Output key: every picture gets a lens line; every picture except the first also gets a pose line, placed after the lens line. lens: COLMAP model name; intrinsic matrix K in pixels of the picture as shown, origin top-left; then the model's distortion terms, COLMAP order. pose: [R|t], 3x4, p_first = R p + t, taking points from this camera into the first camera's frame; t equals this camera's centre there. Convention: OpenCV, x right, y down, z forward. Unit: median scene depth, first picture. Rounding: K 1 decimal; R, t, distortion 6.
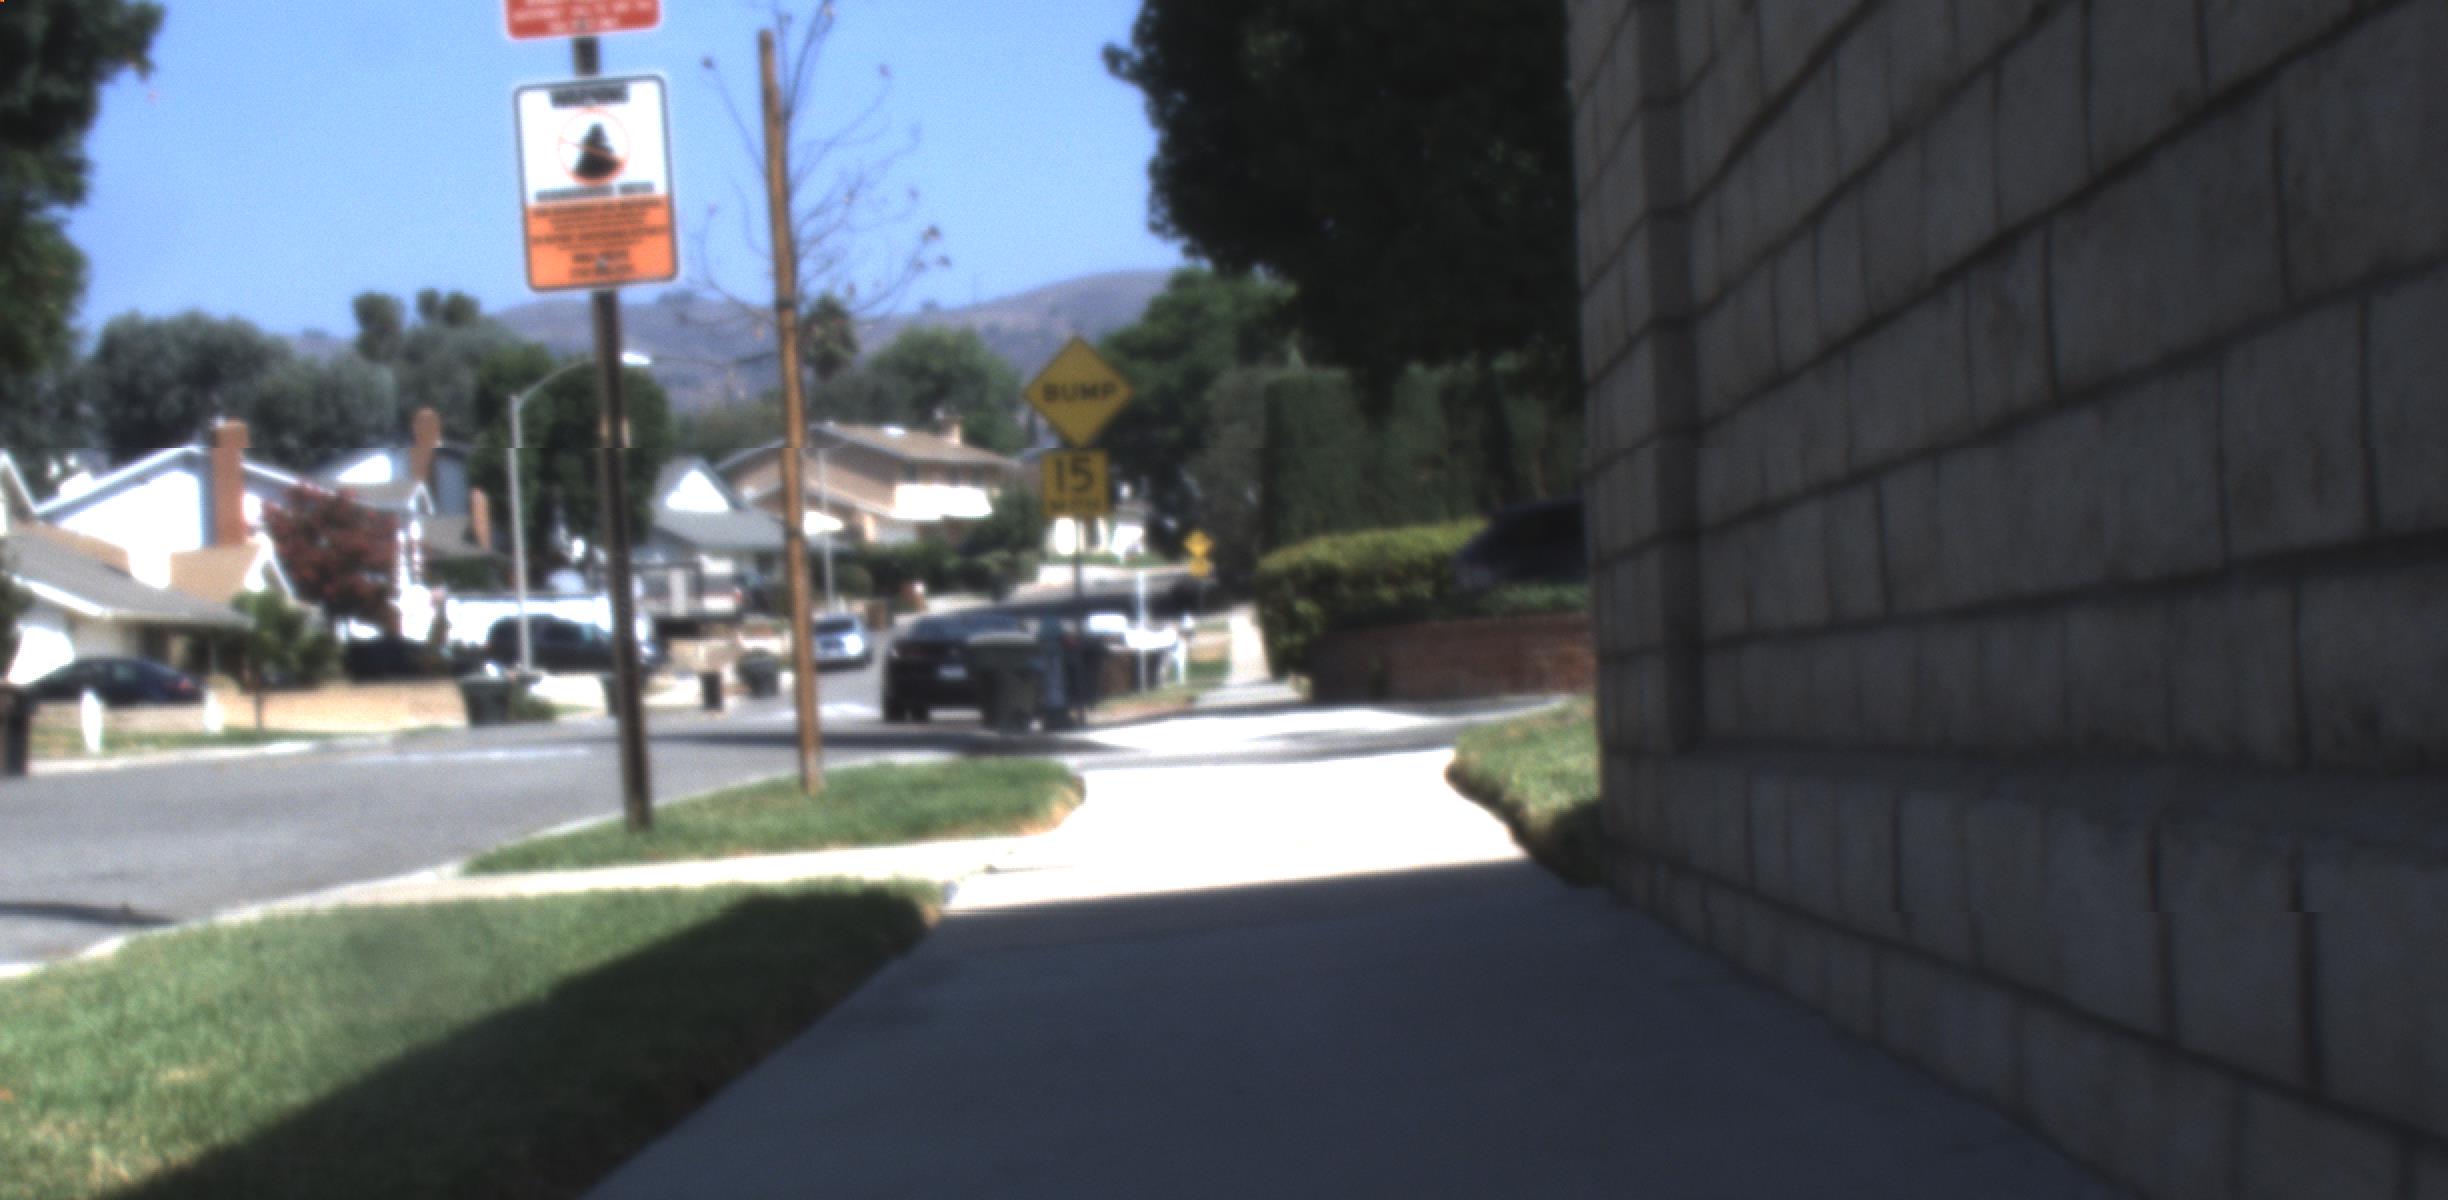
lens RADIAL K [[7078.3, 0, 1225.0], [0, 7078.3, 600.0], [0, 0, 1]] dist [-0.091374, -0.211161]
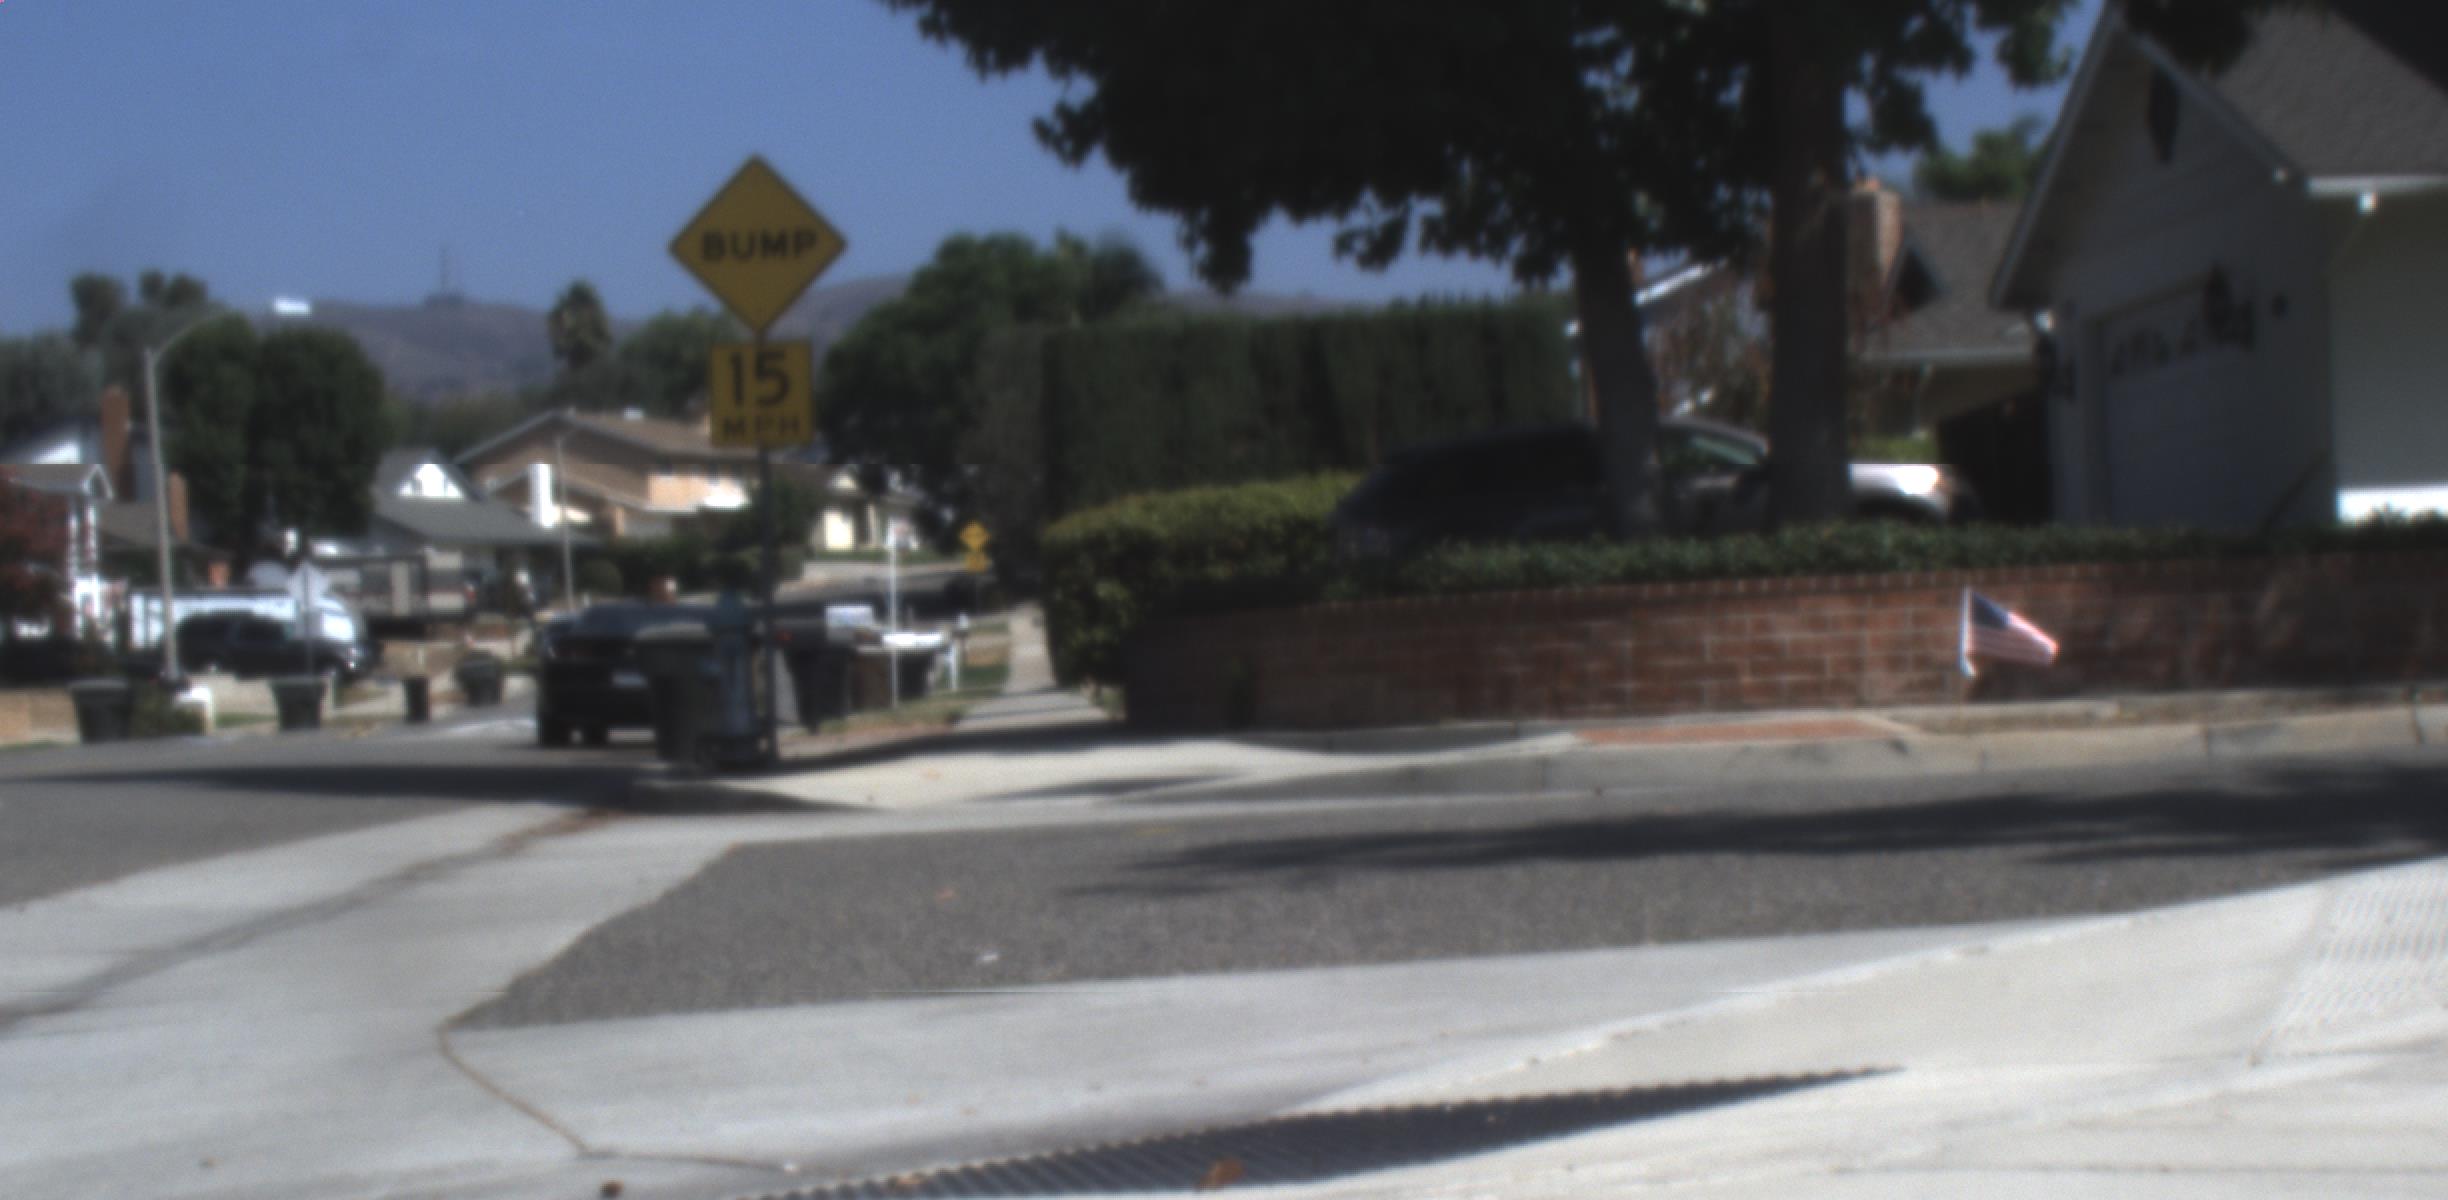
lens RADIAL K [[7078.3, 0, 1225.0], [0, 7078.3, 600.0], [0, 0, 1]] dist [-0.091374, -0.211161]
pose [[0.999519, 0.002246, 0.030923, 0.000395], [-0.002223, 0.999997, -0.000766, 0.001403], [-0.030925, 0.000697, 0.999521, 0.152853]]
